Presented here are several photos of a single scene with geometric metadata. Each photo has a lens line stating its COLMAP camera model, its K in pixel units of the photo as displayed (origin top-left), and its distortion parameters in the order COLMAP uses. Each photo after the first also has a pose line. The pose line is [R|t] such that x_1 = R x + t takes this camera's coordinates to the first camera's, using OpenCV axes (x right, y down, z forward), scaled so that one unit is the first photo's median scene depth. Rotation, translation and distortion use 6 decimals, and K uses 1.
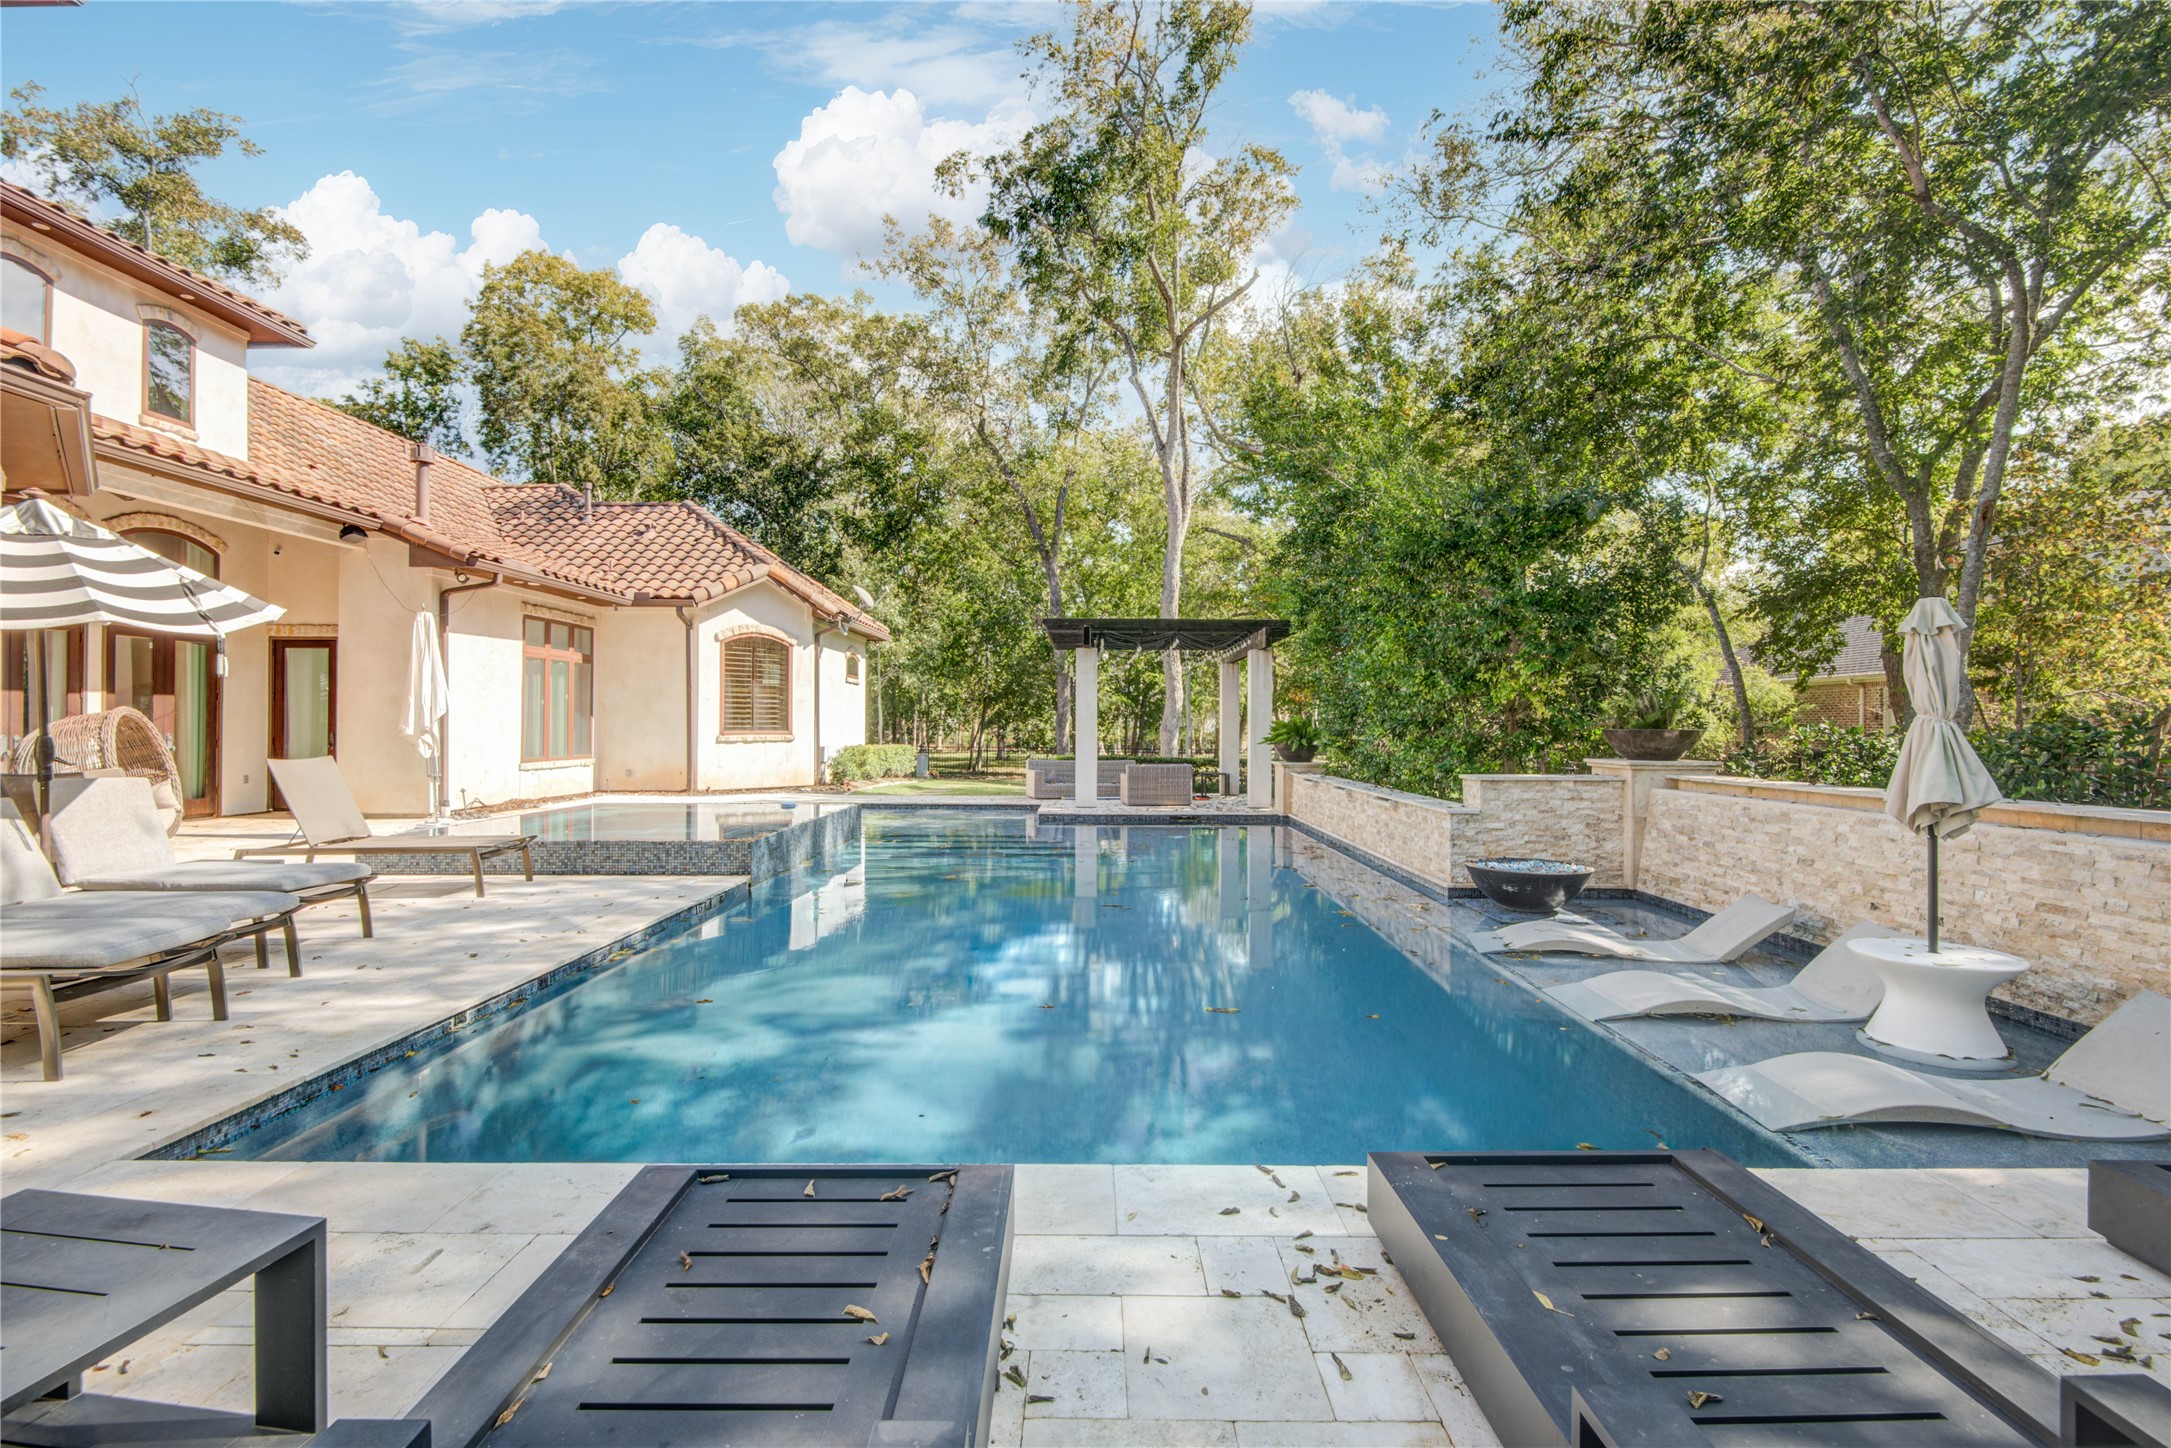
lens RADIAL K [[980.1, 0, 1083.7], [0, 980.1, 722.5], [0, 0, 1]] dist [0.003569, -0.005582]
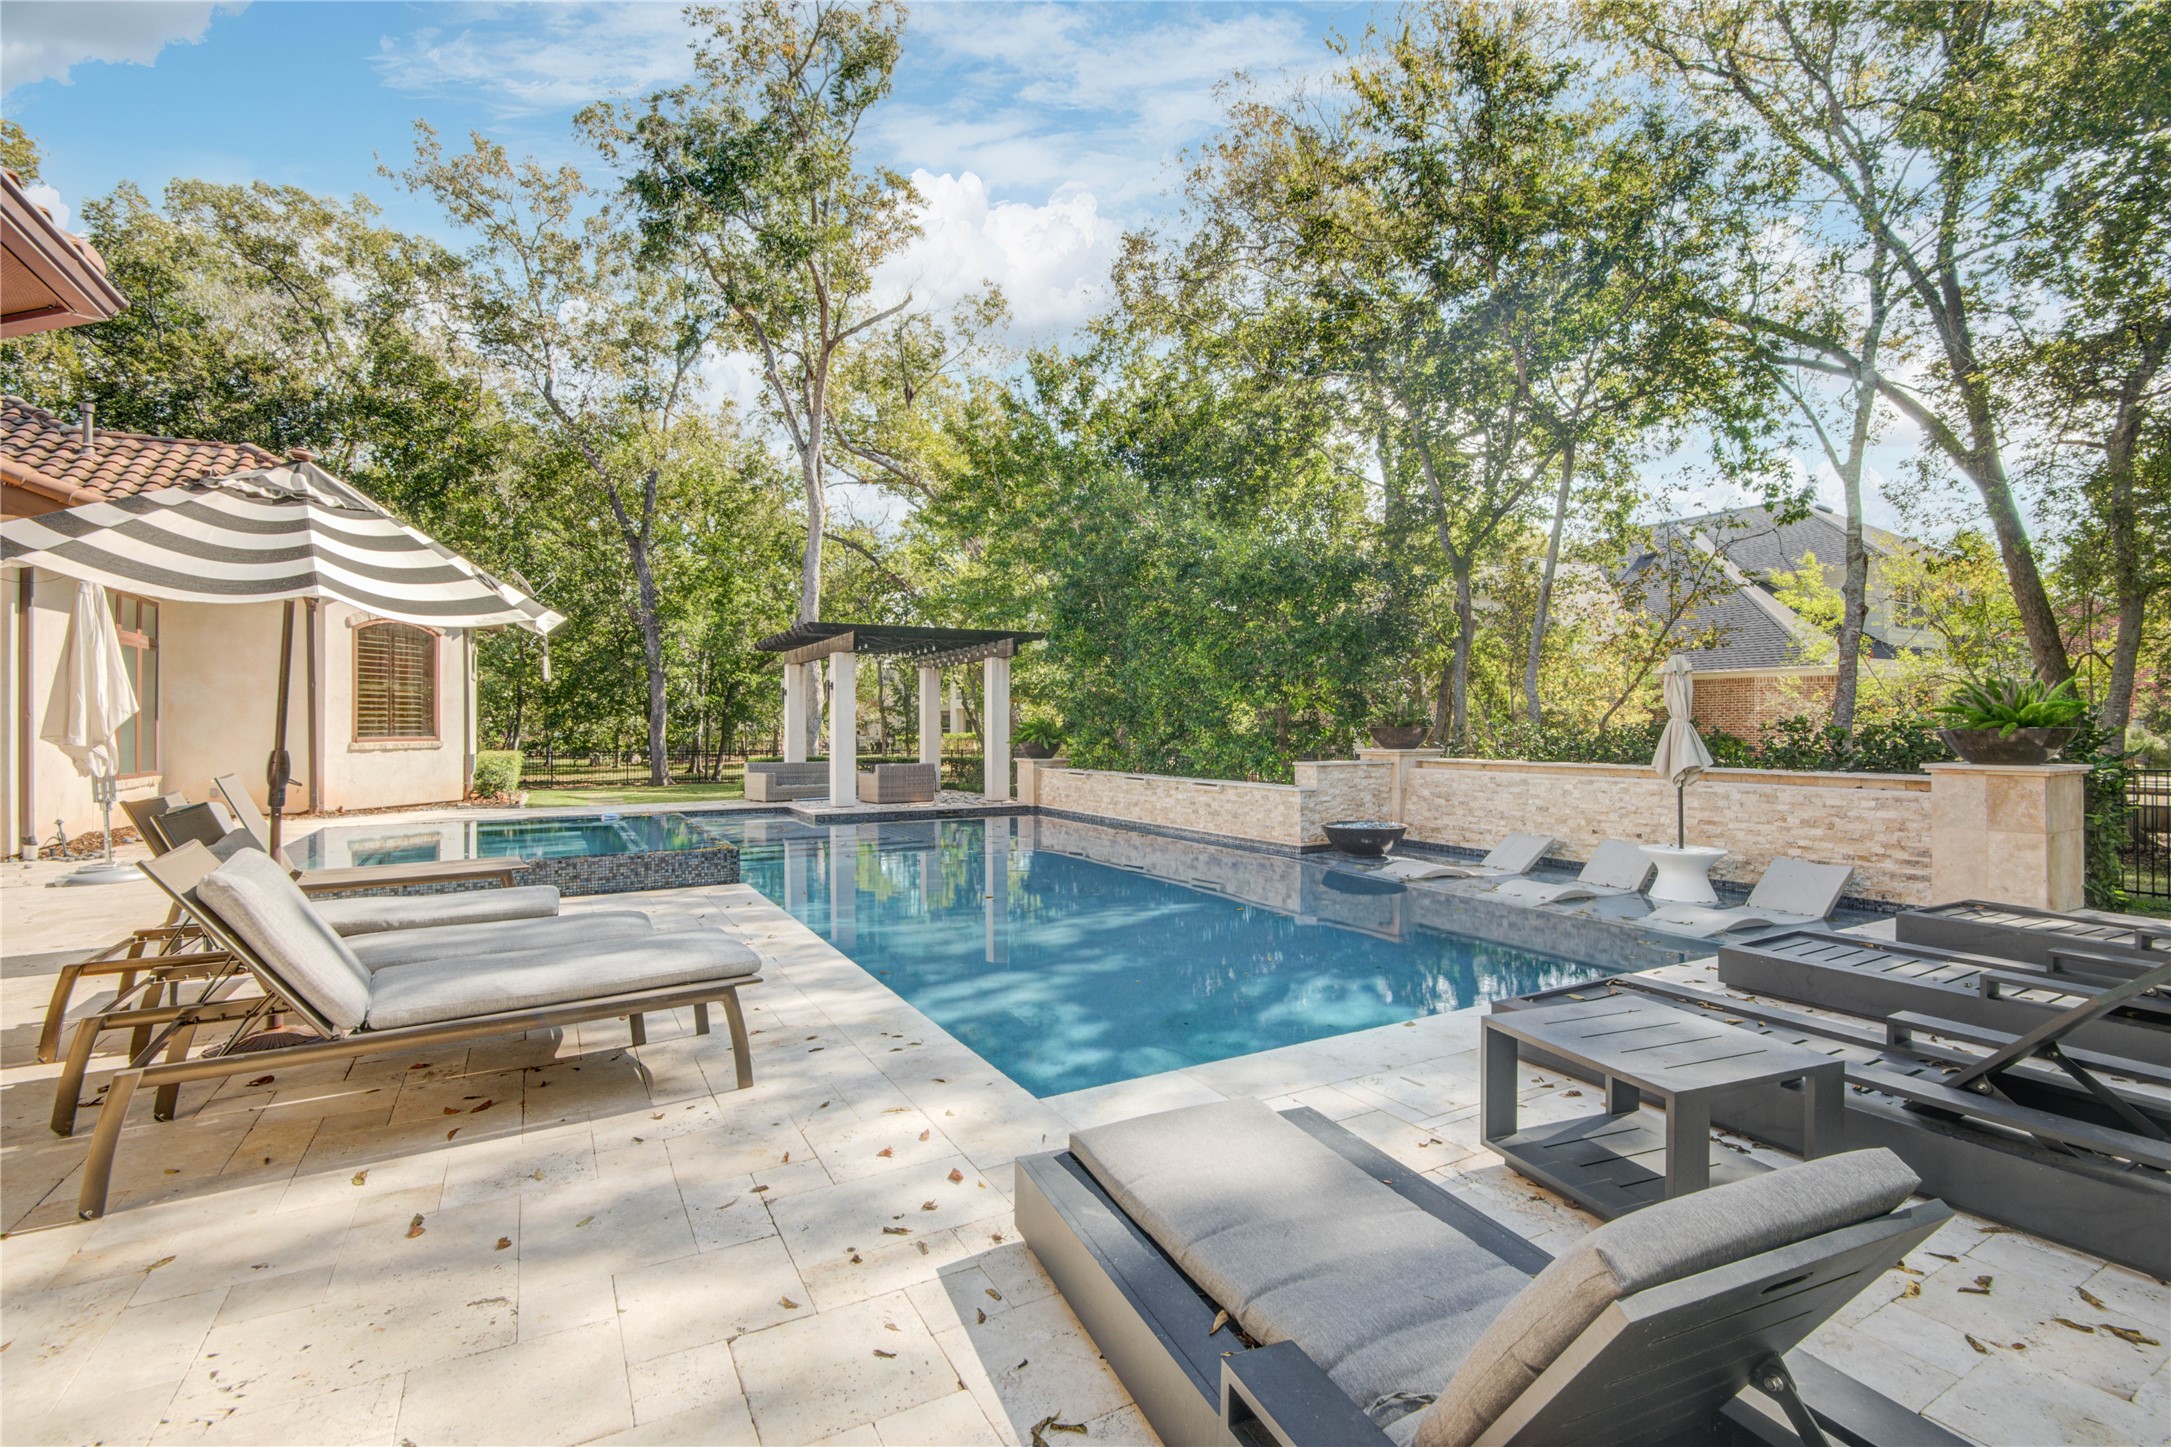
lens RADIAL K [[980.1, 0, 1083.7], [0, 980.1, 722.0], [0, 0, 1]] dist [0.003569, -0.005582]
pose [[0.868620, -0.003755, 0.495465, -0.253163], [0.004072, 0.999992, 0.000439, -0.002000], [-0.495463, 0.001636, 0.868628, -0.010878]]
